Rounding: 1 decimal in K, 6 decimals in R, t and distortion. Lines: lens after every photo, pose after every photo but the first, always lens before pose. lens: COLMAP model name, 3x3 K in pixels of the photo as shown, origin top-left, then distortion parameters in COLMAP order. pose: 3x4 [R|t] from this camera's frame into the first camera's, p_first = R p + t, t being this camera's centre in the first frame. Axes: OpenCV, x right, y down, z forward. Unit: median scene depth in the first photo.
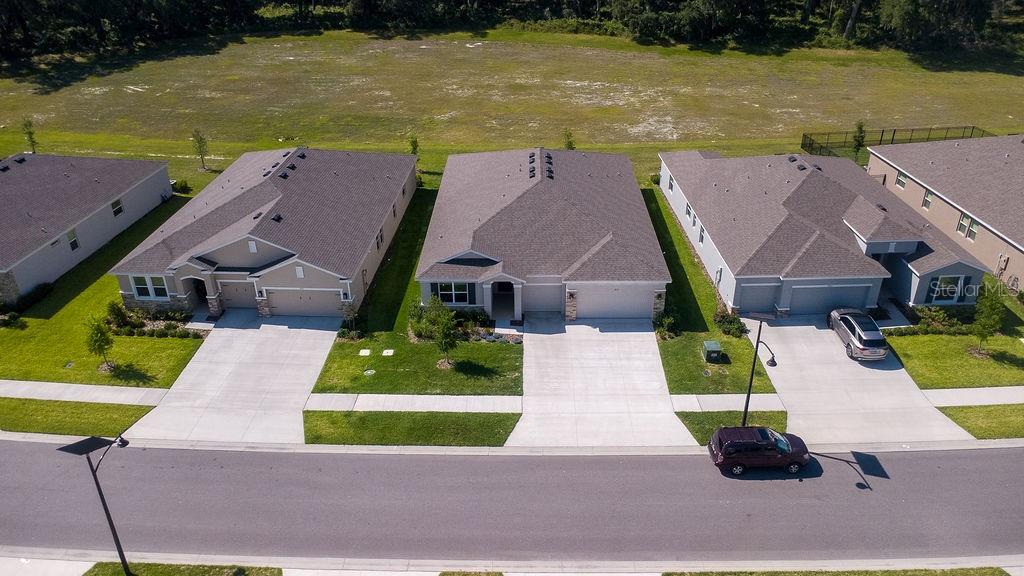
lens RADIAL K [[758.1, 0, 516.2], [0, 758.1, 287.0], [0, 0, 1]] dist [0.018058, 0.000878]
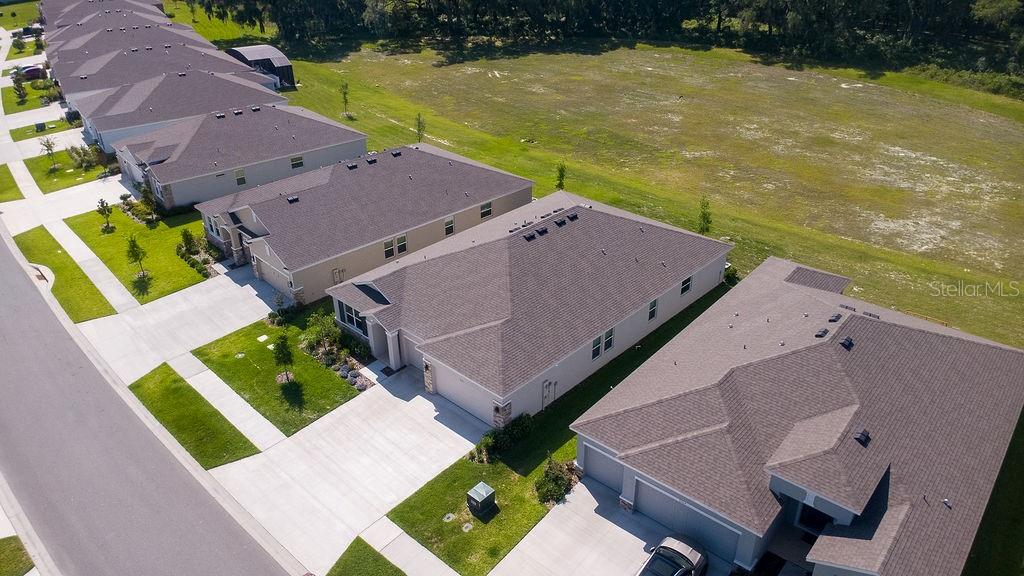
lens RADIAL K [[726.4, 0, 512.0], [0, 726.4, 288.0], [0, 0, 1]] dist [0.010617, 0.002057]
pose [[0.738079, 0.329773, -0.588634, 0.616825], [-0.324990, 0.938305, 0.118170, -0.207900], [0.591287, 0.104081, 0.799716, 0.366871]]
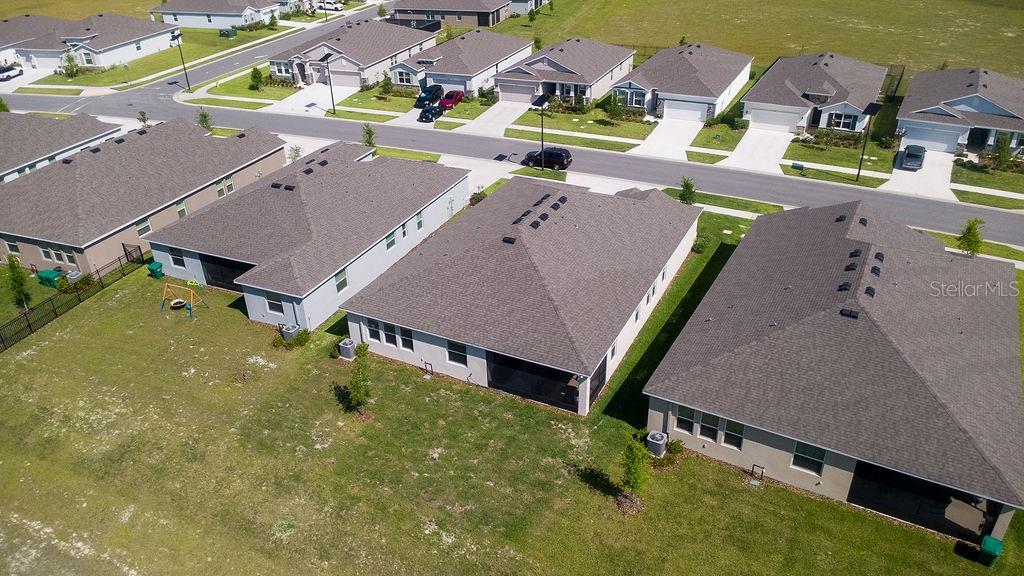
lens RADIAL K [[723.7, 0, 503.3], [0, 723.7, 287.1], [0, 0, 1]] dist [0.030785, -0.038098]
pose [[-0.896073, -0.192672, 0.399913, -0.330362], [0.240410, 0.546704, 0.802071, -0.930844], [-0.373171, 0.814857, -0.443567, 1.714837]]
